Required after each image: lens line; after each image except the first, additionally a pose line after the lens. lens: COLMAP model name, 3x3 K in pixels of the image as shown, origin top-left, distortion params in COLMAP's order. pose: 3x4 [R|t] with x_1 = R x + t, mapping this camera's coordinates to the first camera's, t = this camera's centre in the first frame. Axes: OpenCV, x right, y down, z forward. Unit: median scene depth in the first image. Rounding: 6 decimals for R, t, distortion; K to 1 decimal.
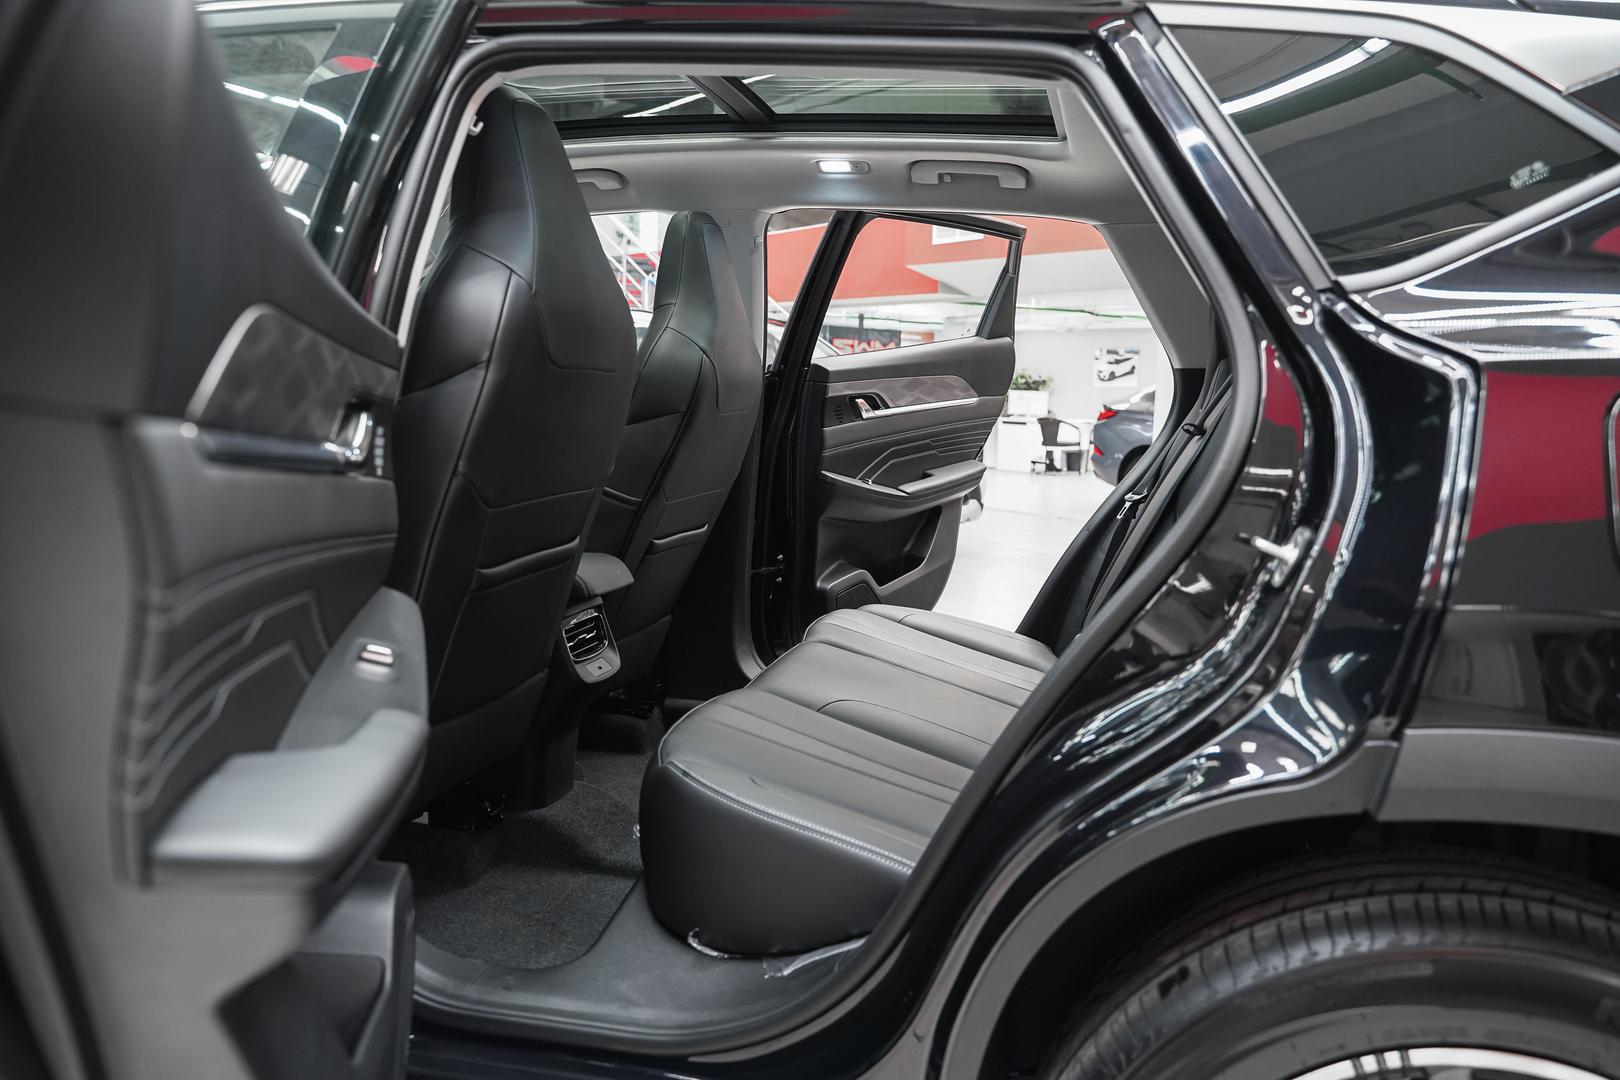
lens RADIAL K [[1296.3, 0, 804.3], [0, 1296.3, 532.1], [0, 0, 1]] dist [-0.009758, 0.006232]
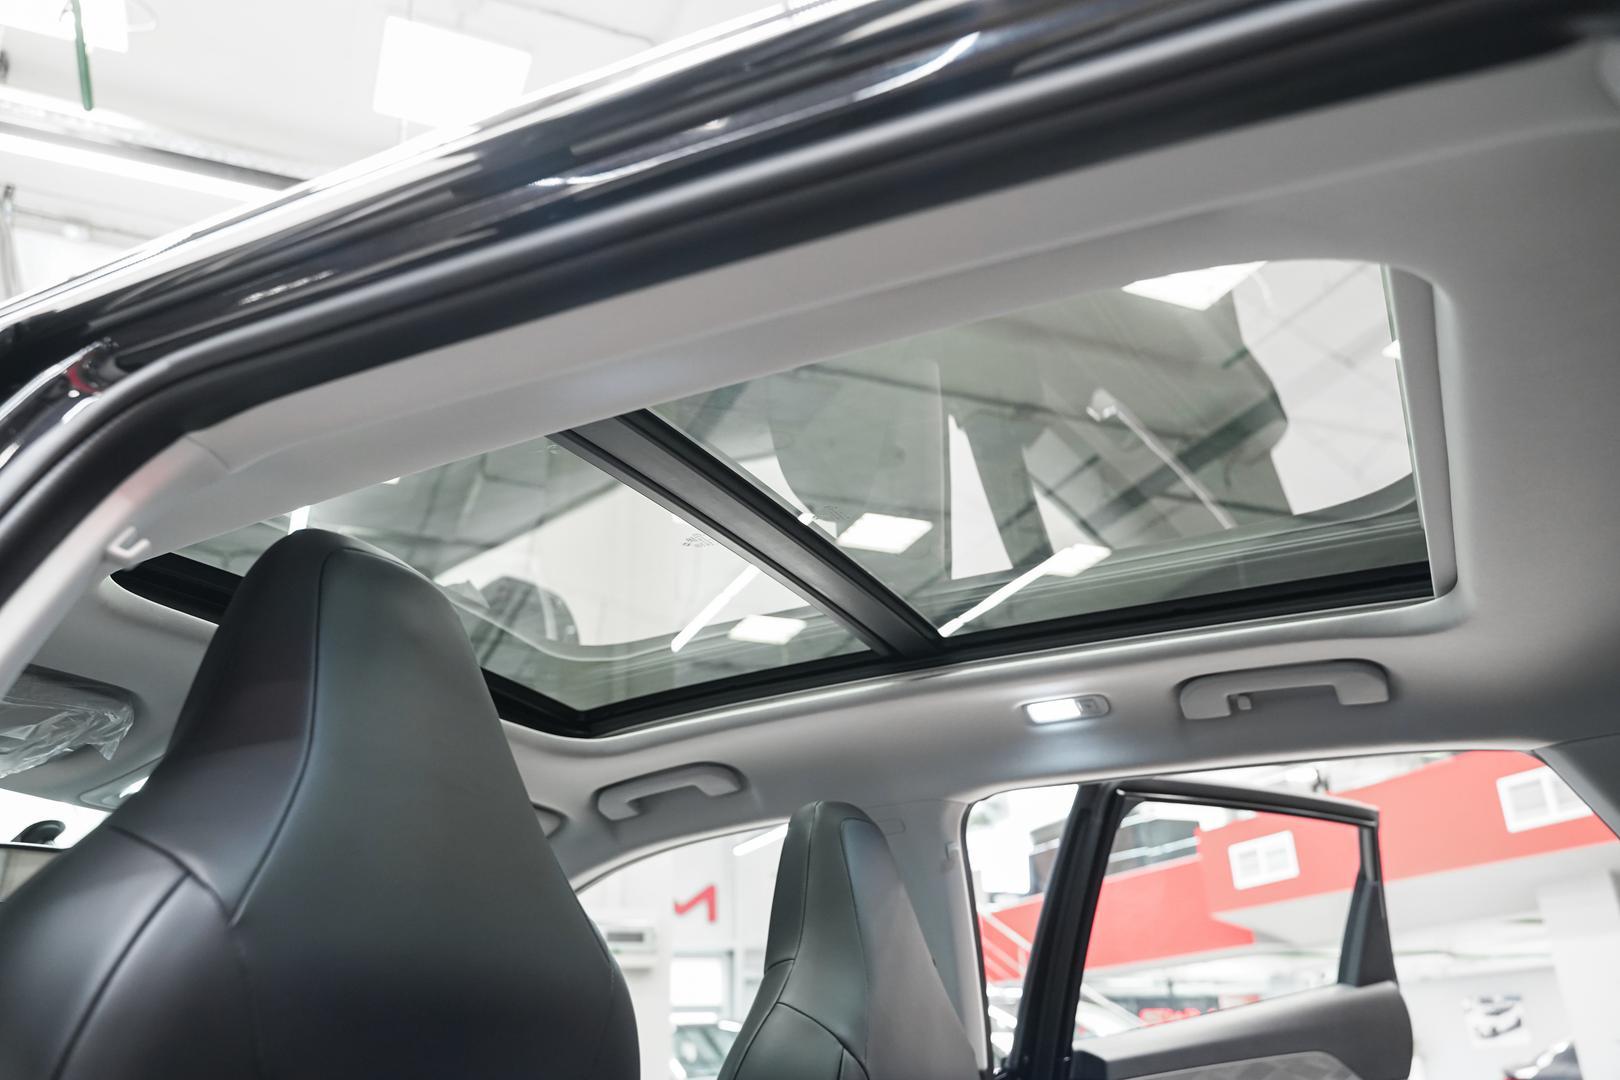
lens RADIAL K [[1296.3, 0, 804.3], [0, 1296.3, 532.1], [0, 0, 1]] dist [-0.009758, 0.006232]
pose [[0.973330, -0.142887, -0.179478, 0.025252], [0.036570, 0.868980, -0.493493, -0.044322], [0.226477, 0.473768, 0.851030, 0.327795]]
